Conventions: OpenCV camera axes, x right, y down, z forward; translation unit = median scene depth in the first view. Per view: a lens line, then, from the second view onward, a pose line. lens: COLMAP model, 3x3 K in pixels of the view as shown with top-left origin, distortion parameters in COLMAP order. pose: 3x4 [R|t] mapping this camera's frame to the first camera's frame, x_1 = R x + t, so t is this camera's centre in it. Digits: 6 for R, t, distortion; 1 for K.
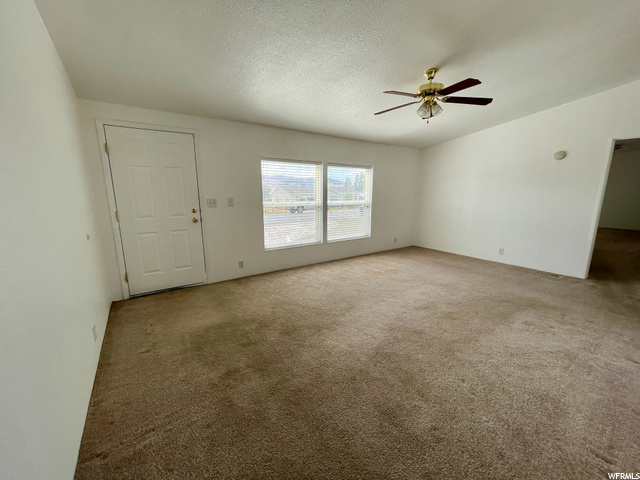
lens RADIAL K [[257.5, 0, 320.0], [0, 257.5, 240.0], [0, 0, 1]] dist [-0.001698, 0.000195]
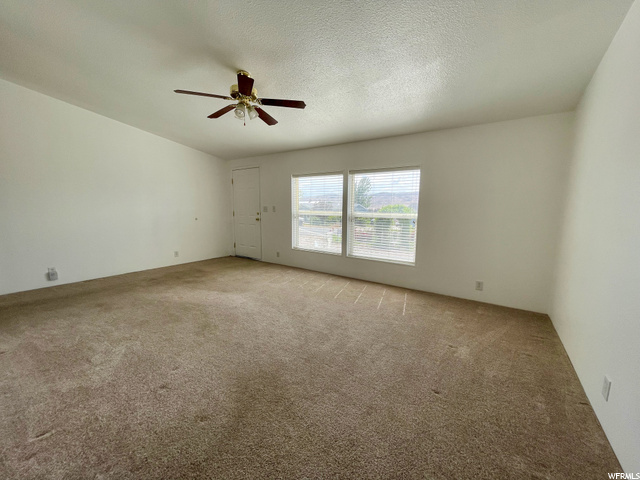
lens RADIAL K [[257.5, 0, 320.0], [0, 257.5, 240.0], [0, 0, 1]] dist [-0.001698, 0.000195]
pose [[0.360257, 0.139309, -0.922393, 0.928444], [-0.170924, 0.981904, 0.081540, -0.118291], [0.917061, 0.128283, 0.377549, 0.610257]]
